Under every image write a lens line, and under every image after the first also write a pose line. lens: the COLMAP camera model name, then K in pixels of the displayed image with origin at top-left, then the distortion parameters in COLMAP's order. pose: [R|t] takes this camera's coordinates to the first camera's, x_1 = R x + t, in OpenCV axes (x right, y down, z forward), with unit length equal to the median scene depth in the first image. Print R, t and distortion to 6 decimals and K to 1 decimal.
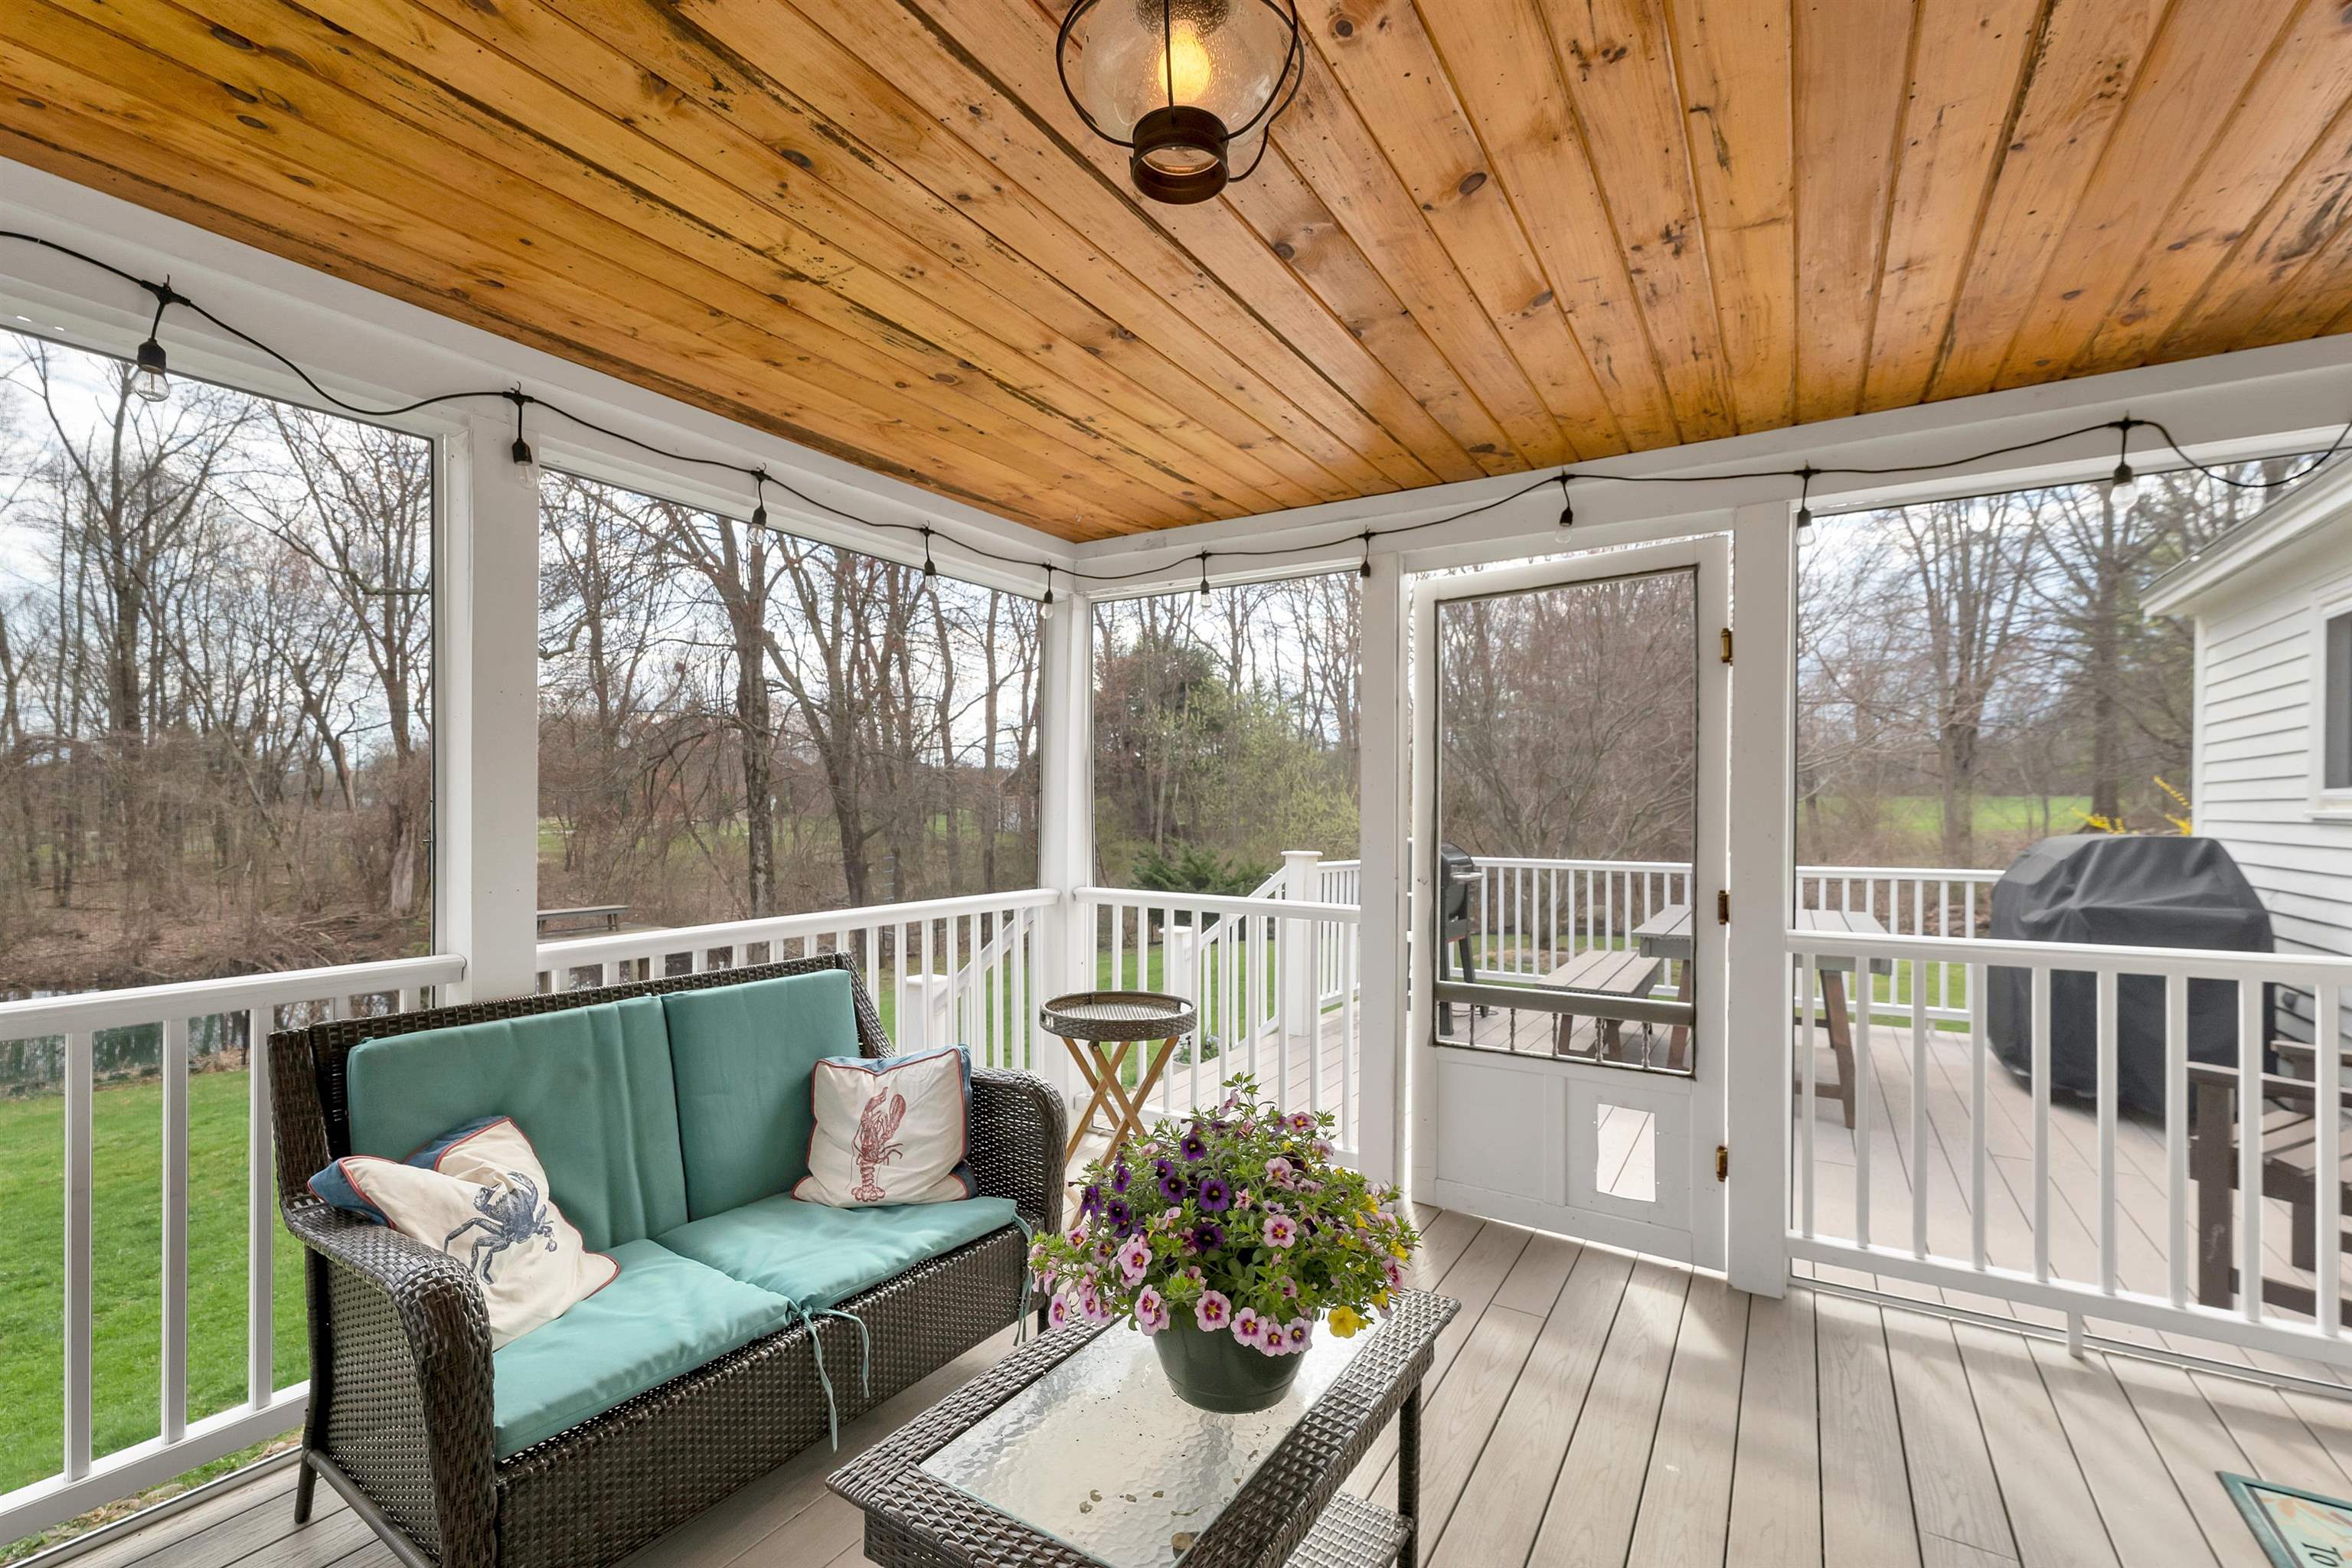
lens RADIAL K [[1045.6, 0, 1166.8], [0, 1045.6, 790.1], [0, 0, 1]] dist [-0.002866, 0.000713]
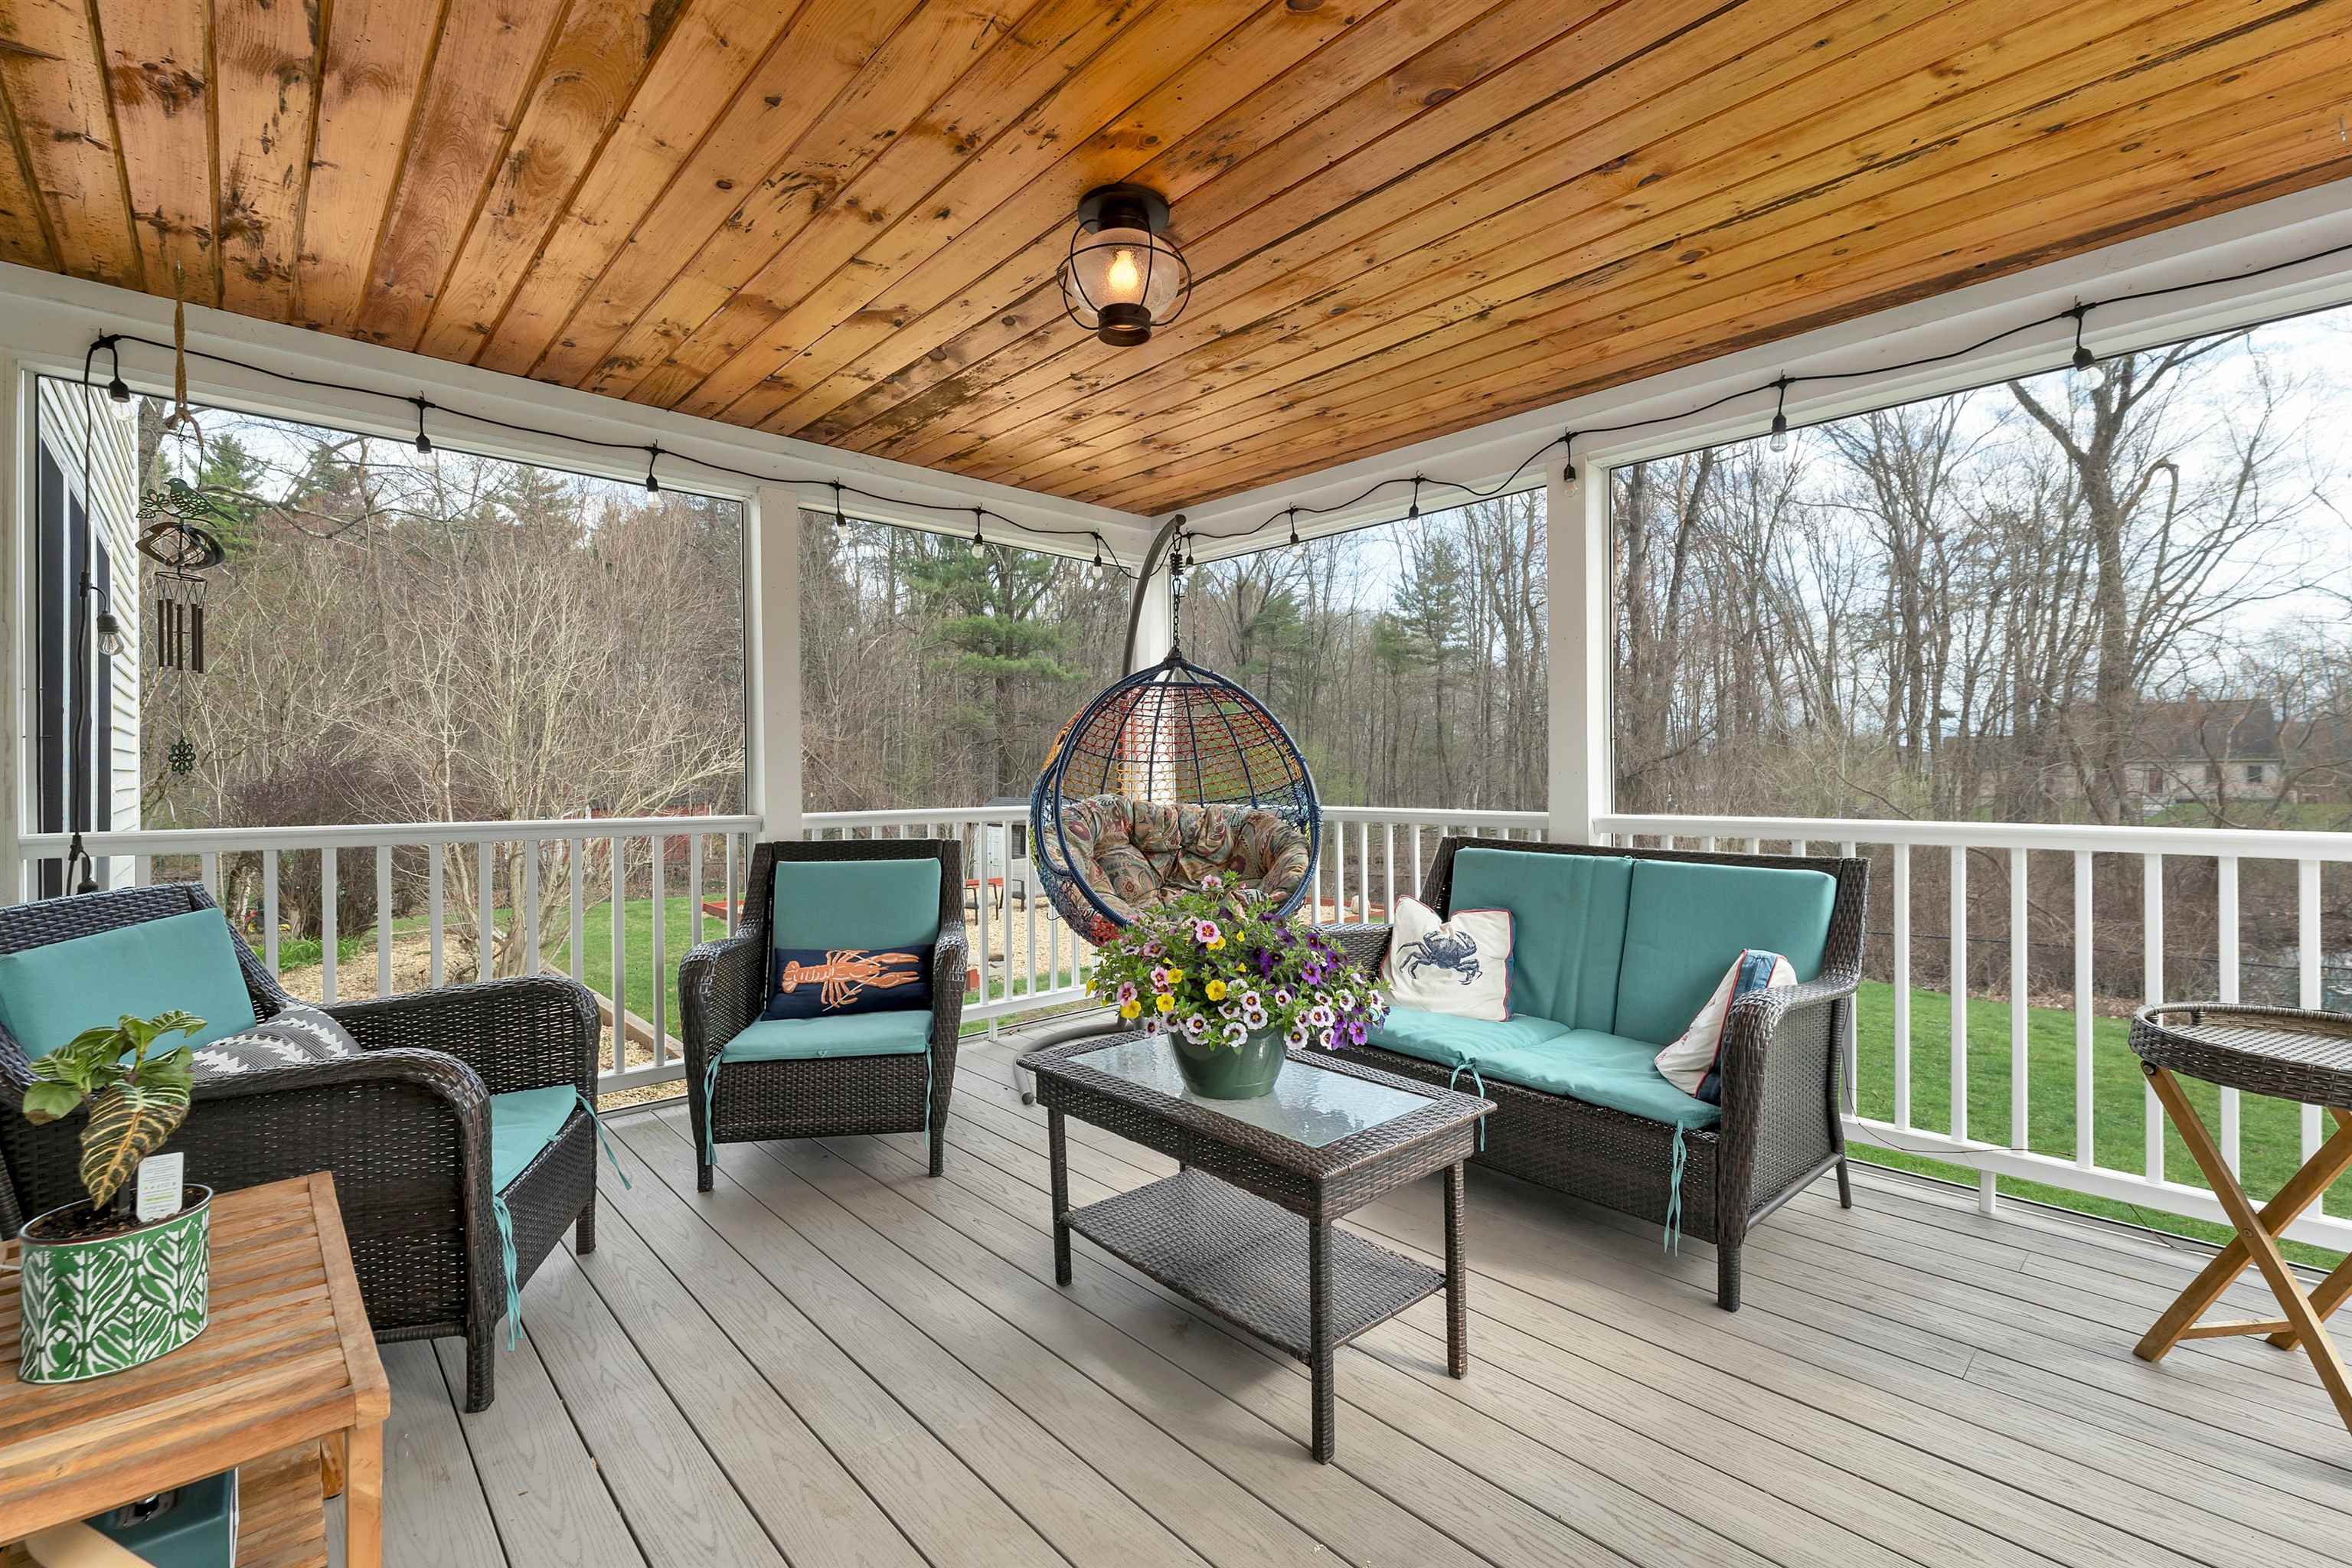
lens RADIAL K [[1045.6, 0, 1166.8], [0, 1045.6, 790.1], [0, 0, 1]] dist [-0.002866, 0.000713]
pose [[-0.290216, 0.017740, -0.956797, 1.046145], [0.024908, 0.999629, 0.010980, 0.097600], [0.956637, -0.020645, -0.290550, 0.962737]]
